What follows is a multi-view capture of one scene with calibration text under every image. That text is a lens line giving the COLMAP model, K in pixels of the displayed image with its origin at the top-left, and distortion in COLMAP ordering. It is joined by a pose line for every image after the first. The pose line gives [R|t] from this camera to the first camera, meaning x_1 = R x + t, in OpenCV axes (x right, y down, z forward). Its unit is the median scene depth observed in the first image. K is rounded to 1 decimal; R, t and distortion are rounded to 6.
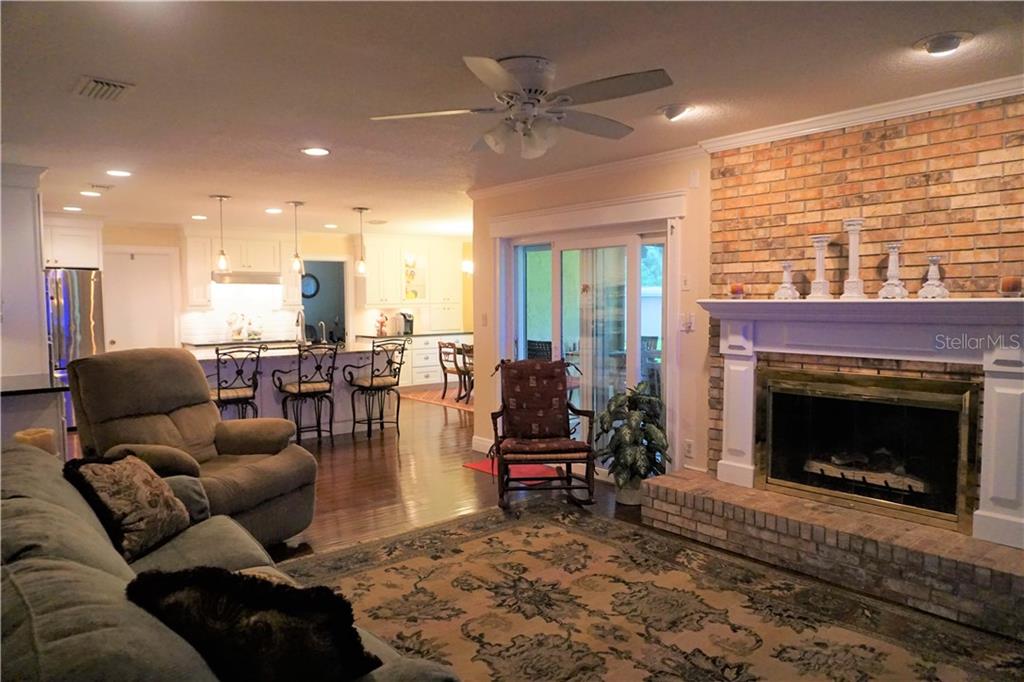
lens RADIAL K [[692.6, 0, 511.6], [0, 692.6, 342.1], [0, 0, 1]] dist [0.008458, 0.002793]
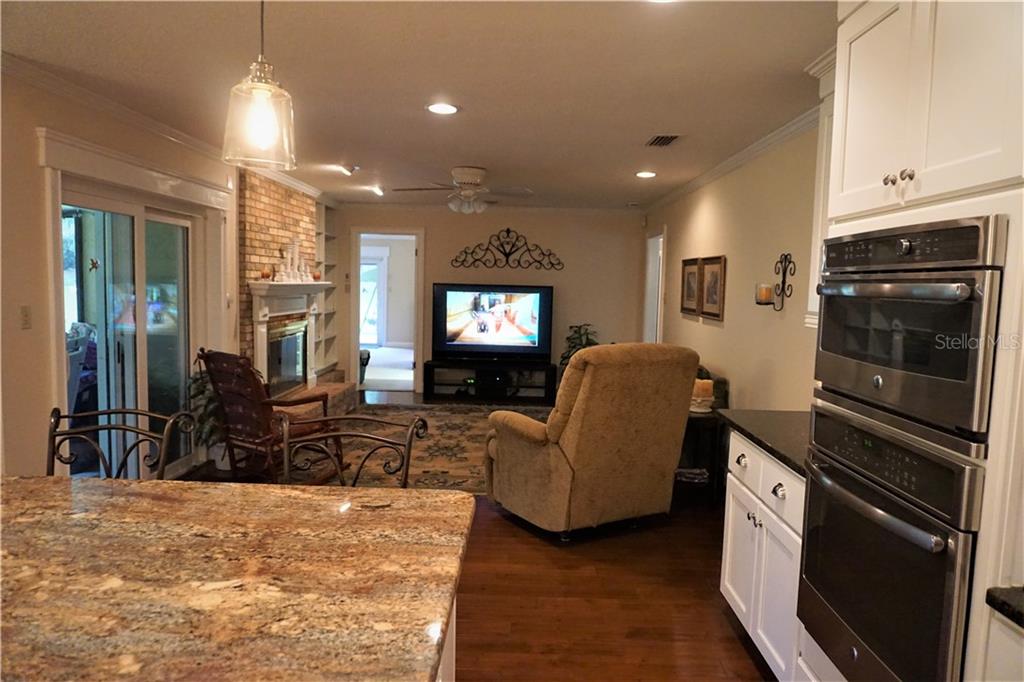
lens RADIAL K [[692.6, 0, 511.7], [0, 692.6, 342.5], [0, 0, 1]] dist [0.008458, 0.002793]
pose [[-0.763079, -0.071389, 0.642350, -1.129794], [0.014652, 0.991715, 0.127622, -0.127470], [-0.646139, 0.106797, -0.755711, 2.017439]]
